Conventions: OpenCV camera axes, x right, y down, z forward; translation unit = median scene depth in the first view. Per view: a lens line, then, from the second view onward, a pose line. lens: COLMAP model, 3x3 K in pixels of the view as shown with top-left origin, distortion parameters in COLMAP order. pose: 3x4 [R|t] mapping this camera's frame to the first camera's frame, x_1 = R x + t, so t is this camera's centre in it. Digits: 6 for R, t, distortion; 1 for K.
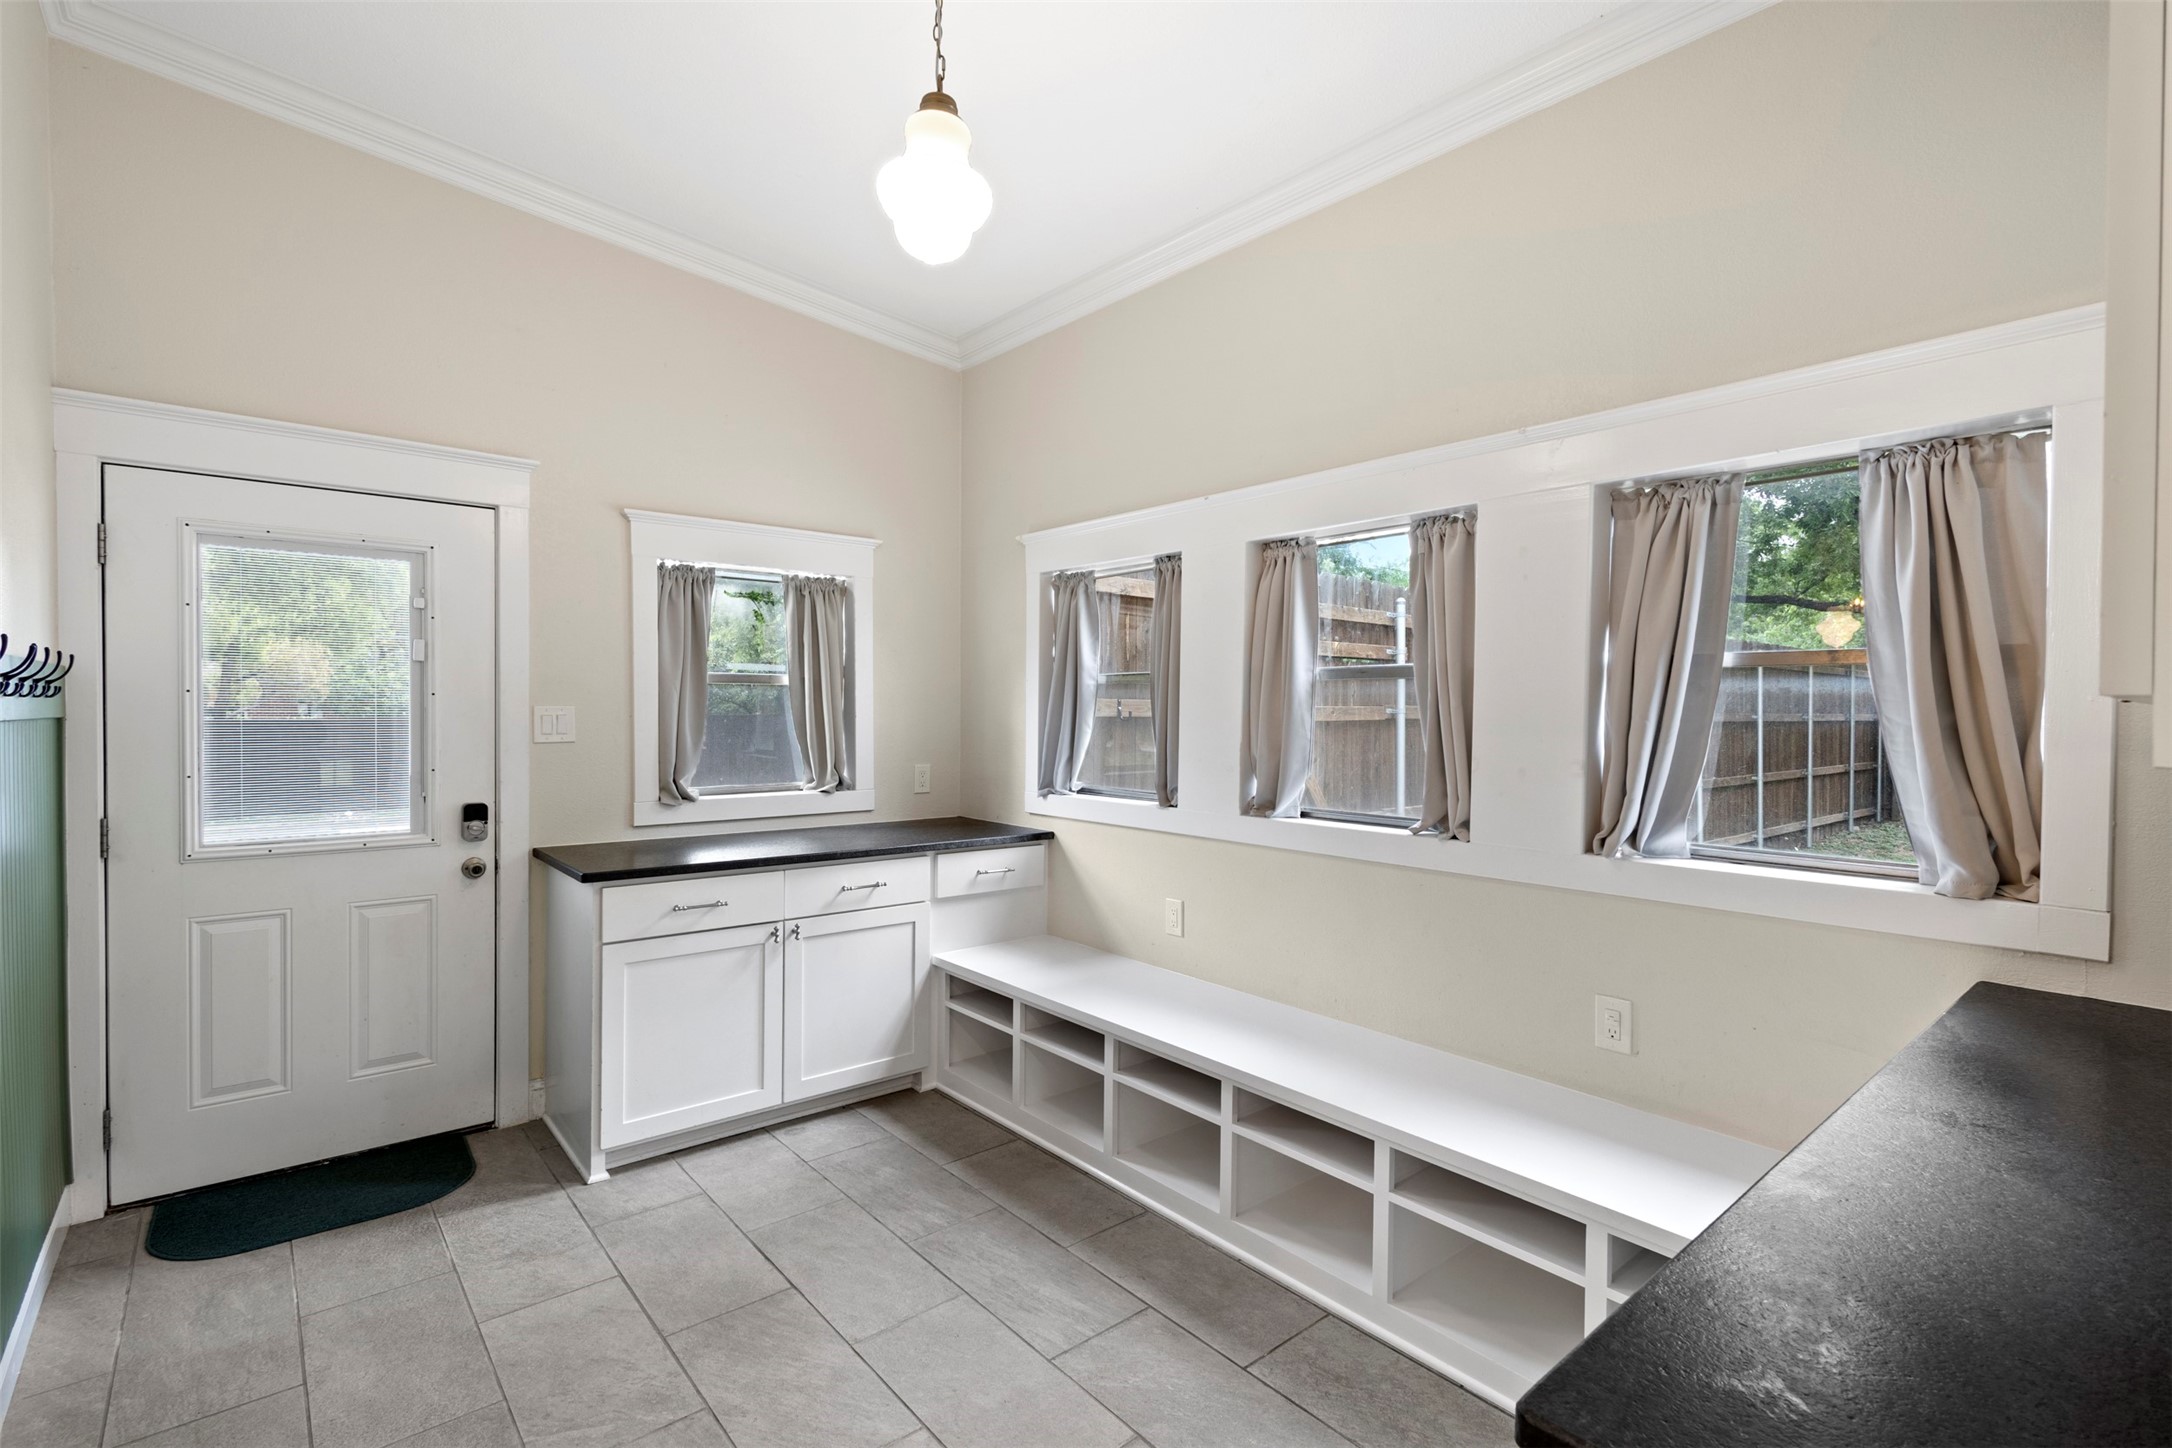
lens RADIAL K [[988.9, 0, 1083.4], [0, 988.9, 718.6], [0, 0, 1]] dist [-0.000113, 0.000066]
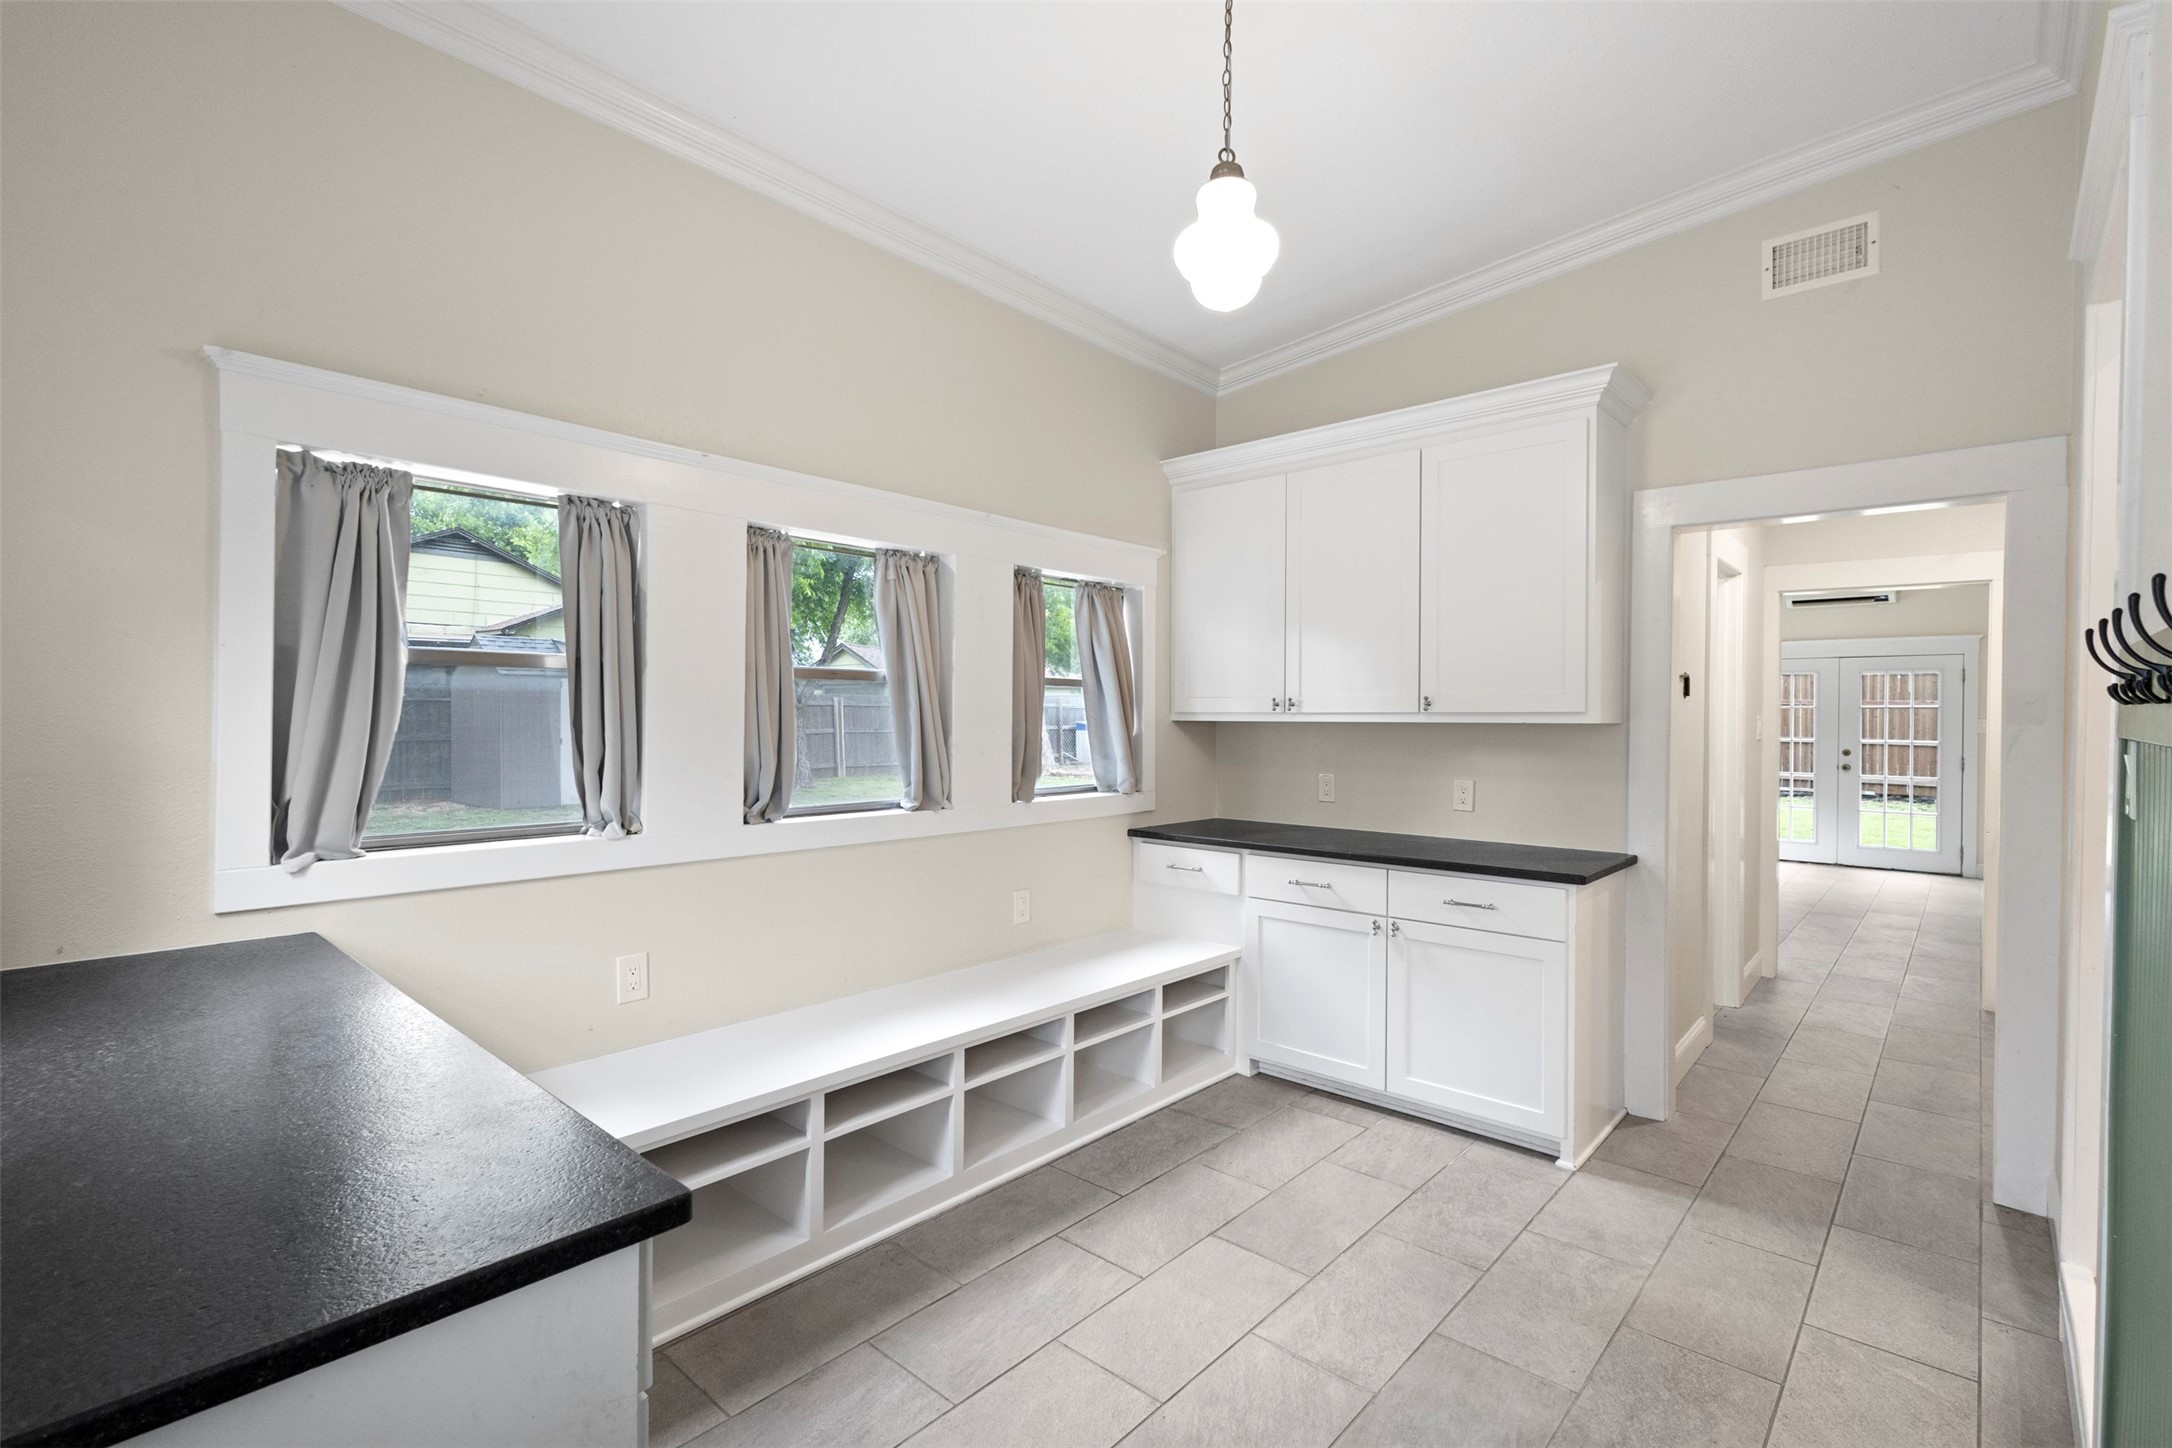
lens RADIAL K [[988.9, 0, 1081.5], [0, 988.9, 725.3], [0, 0, 1]] dist [-0.000113, 0.000066]
pose [[-0.137613, -0.015091, 0.990371, -0.927886], [0.003052, 0.999873, 0.015660, -0.008389], [-0.990481, 0.005177, -0.137549, 0.988642]]
